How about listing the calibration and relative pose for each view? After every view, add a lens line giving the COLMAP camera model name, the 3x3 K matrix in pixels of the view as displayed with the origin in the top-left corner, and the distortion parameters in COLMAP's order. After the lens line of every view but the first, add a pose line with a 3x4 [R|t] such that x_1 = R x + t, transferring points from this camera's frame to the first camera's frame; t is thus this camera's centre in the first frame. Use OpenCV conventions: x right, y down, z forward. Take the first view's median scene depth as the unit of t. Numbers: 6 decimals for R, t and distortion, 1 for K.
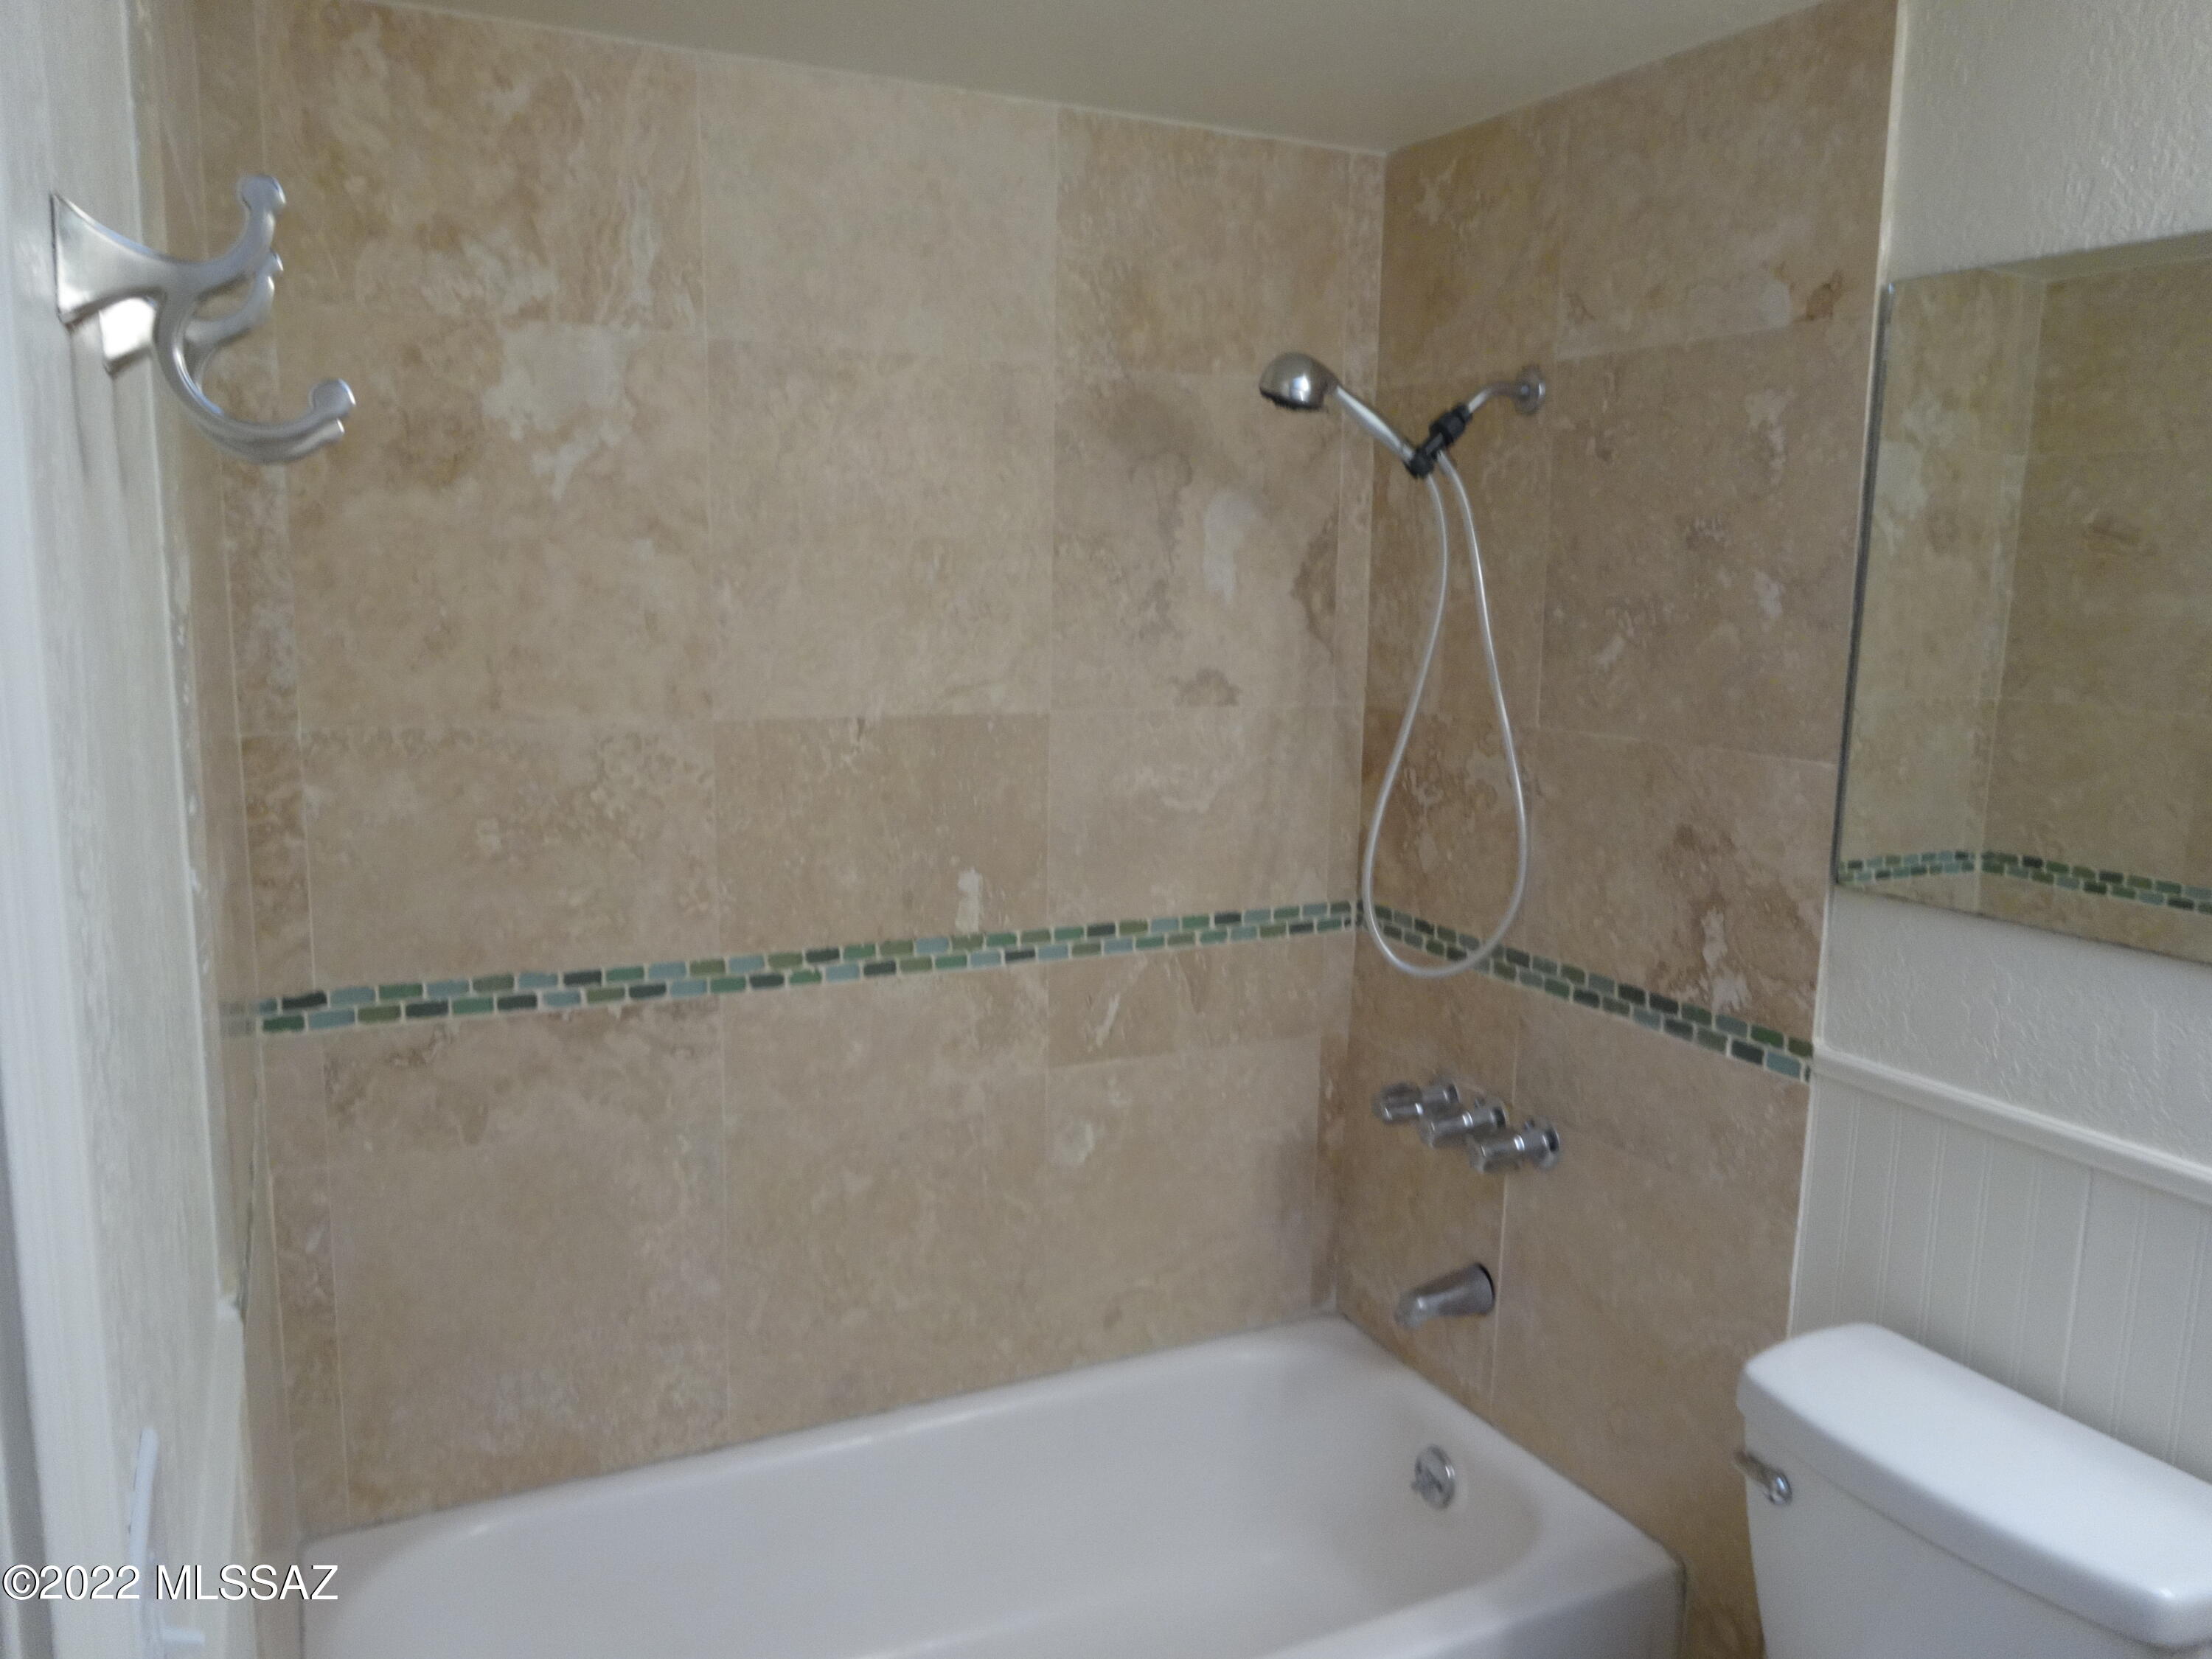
lens RADIAL K [[1628.9, 0, 1109.4], [0, 1628.9, 834.1], [0, 0, 1]] dist [-0.013562, 0.011827]
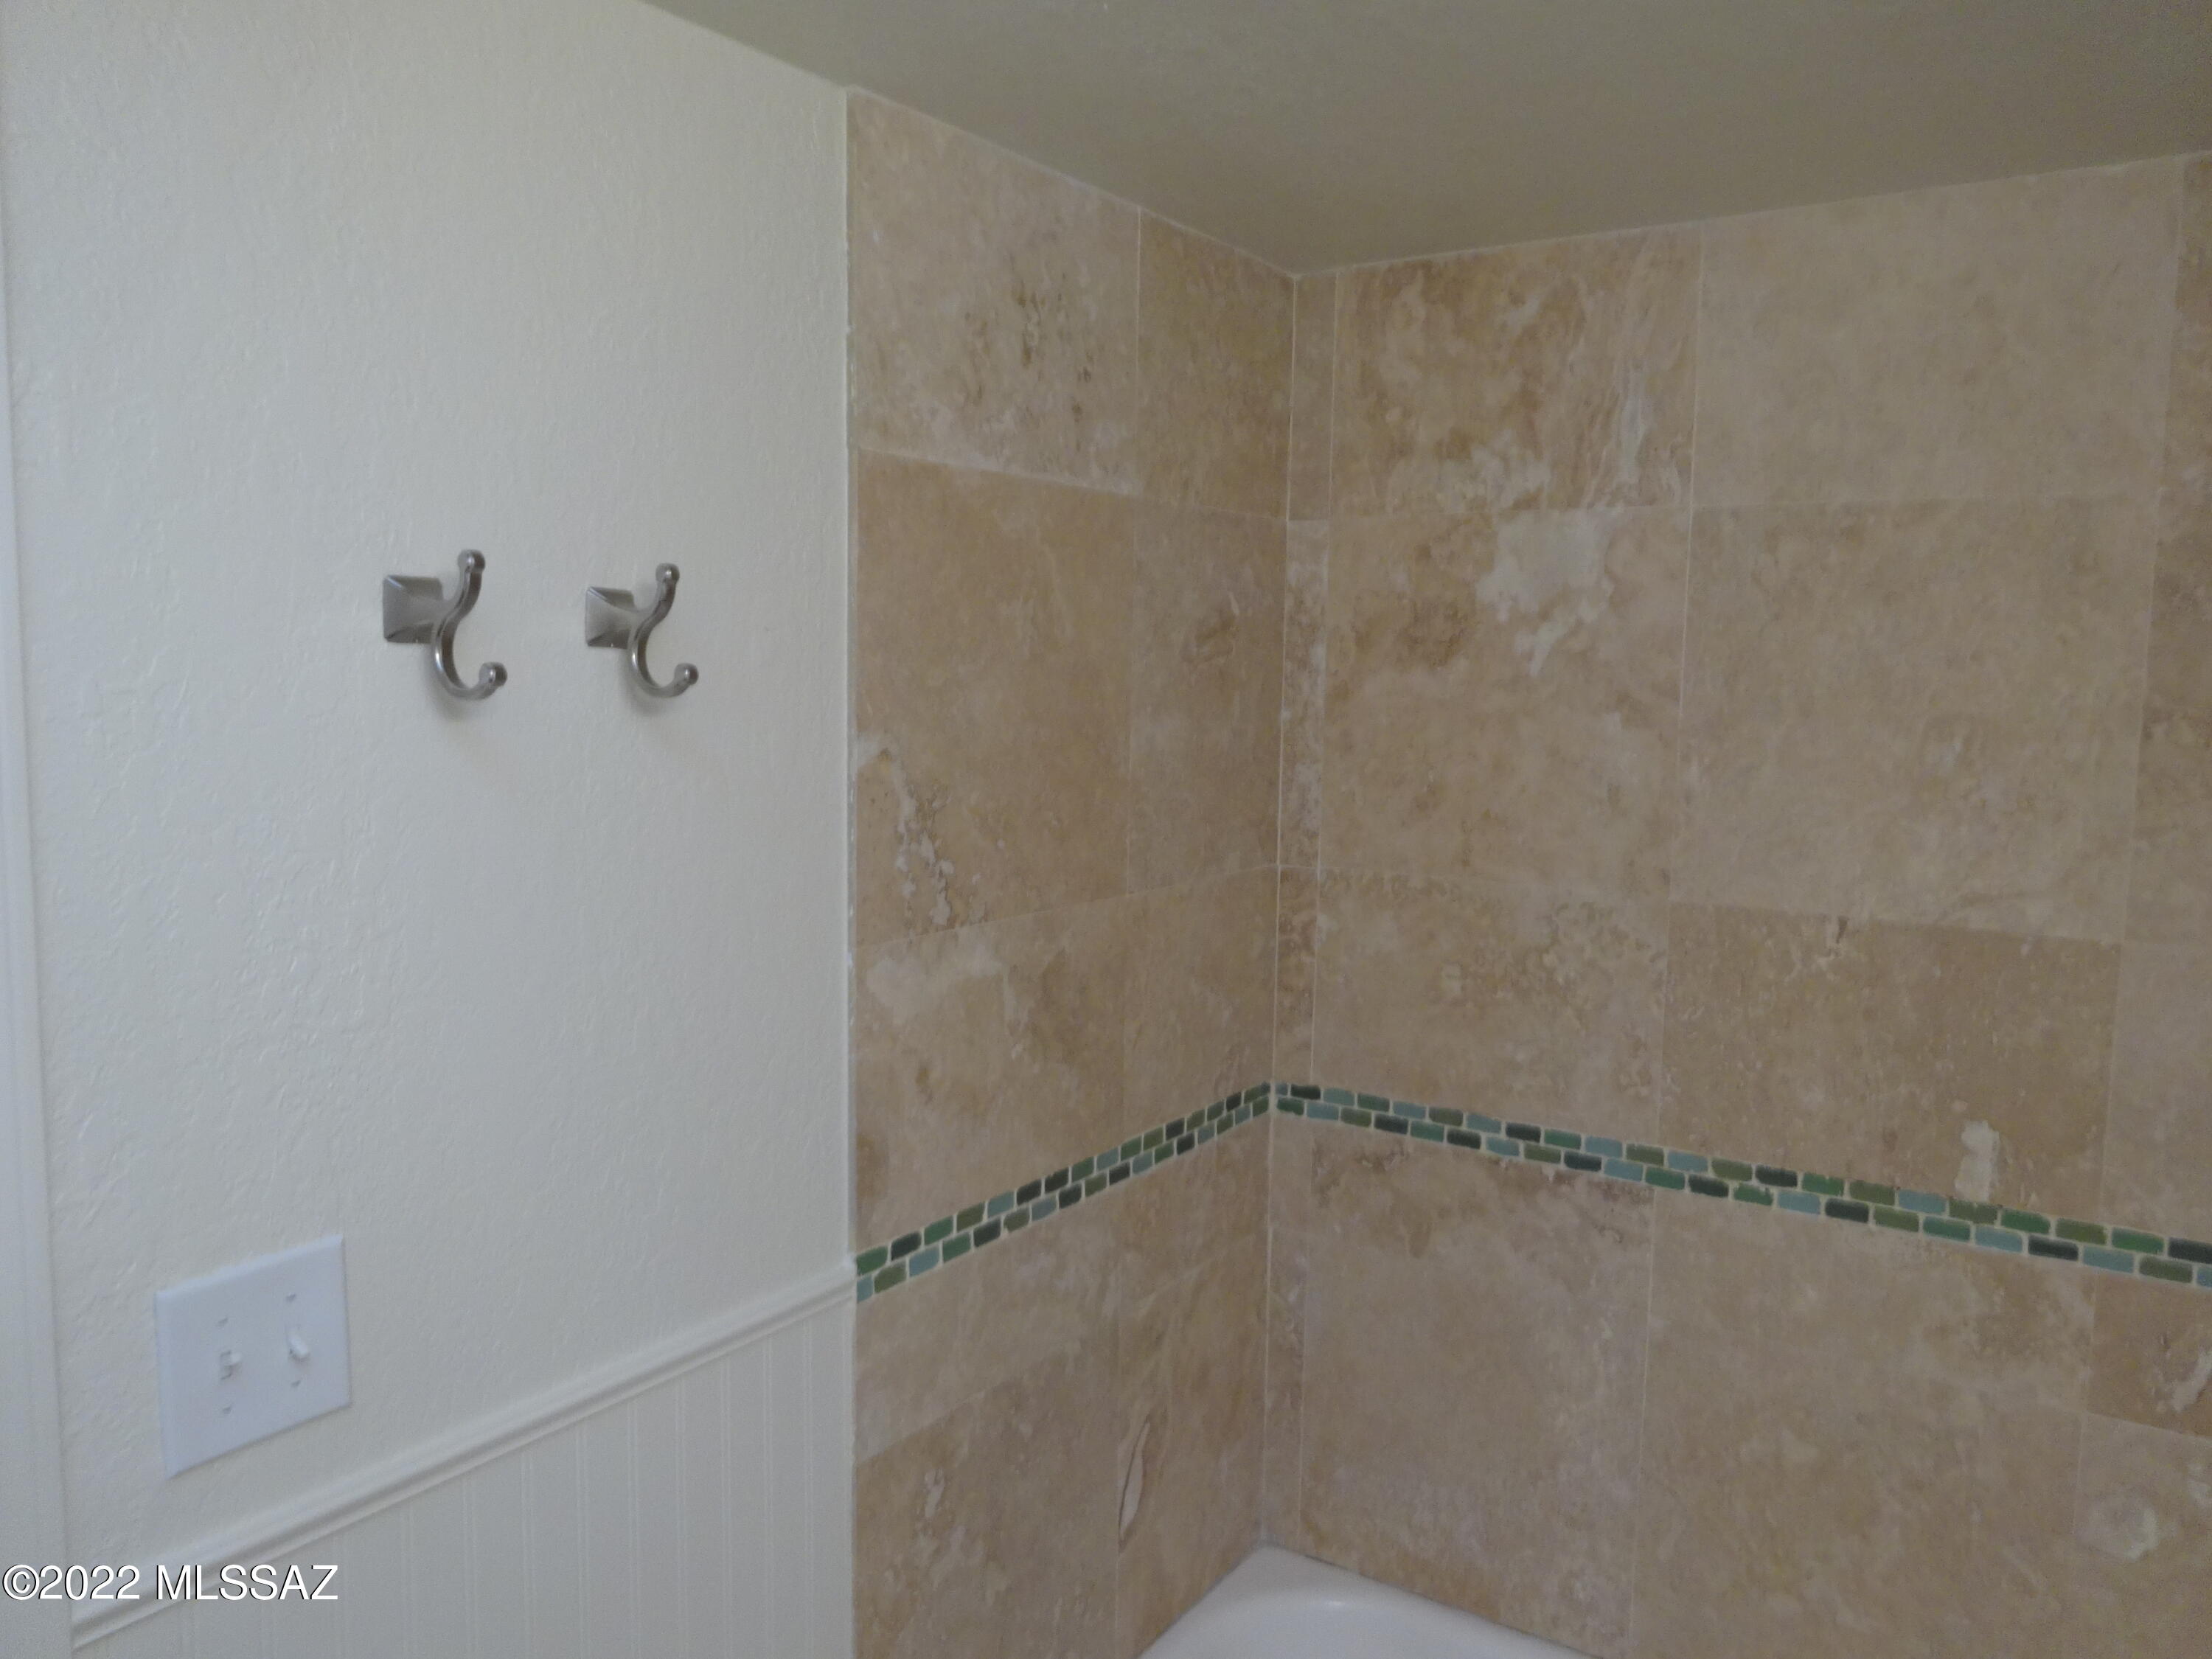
lens RADIAL K [[1628.9, 0, 1109.4], [0, 1628.9, 834.1], [0, 0, 1]] dist [-0.013562, 0.011827]
pose [[0.494340, 0.081546, -0.865435, 0.411321], [-0.148280, 0.988909, 0.008482, -0.066597], [0.856528, 0.124134, 0.500949, 0.228449]]
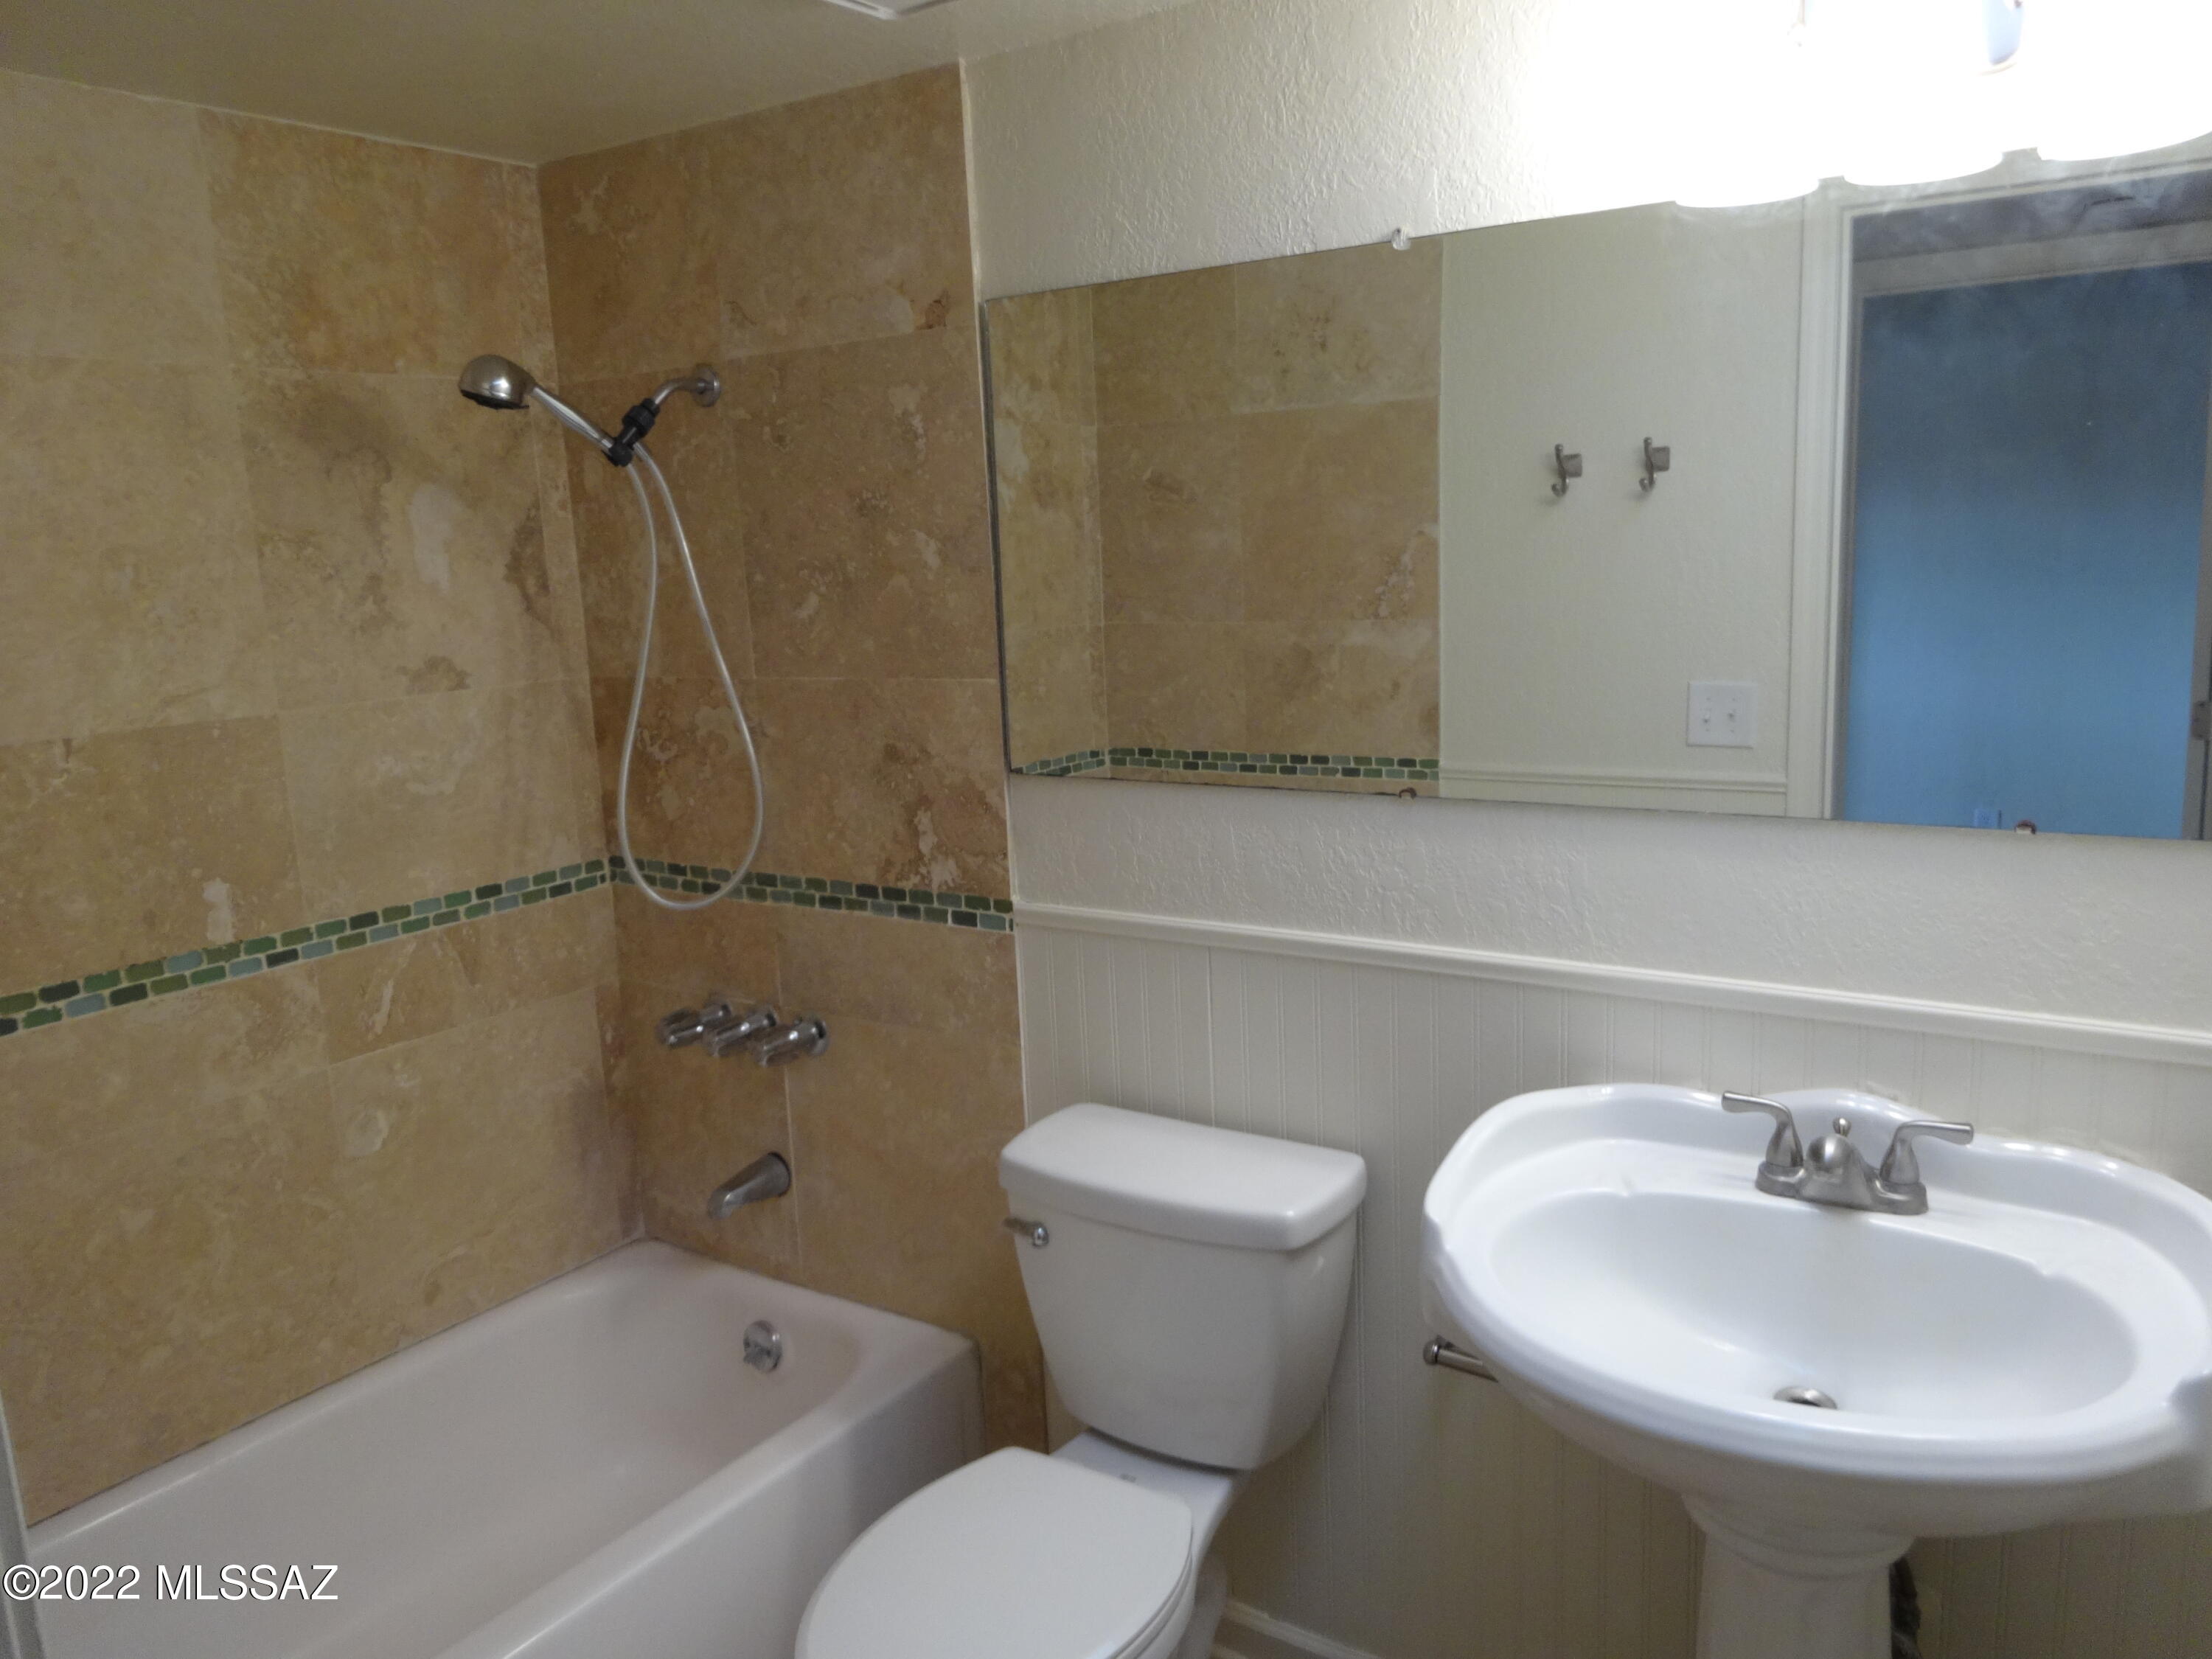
lens RADIAL K [[1628.9, 0, 1109.4], [0, 1628.9, 834.1], [0, 0, 1]] dist [-0.013562, 0.011827]
pose [[0.872163, -0.143928, 0.467565, -0.073983], [0.137257, 0.989347, 0.048517, 0.022610], [-0.469566, 0.021862, 0.882626, -0.134387]]
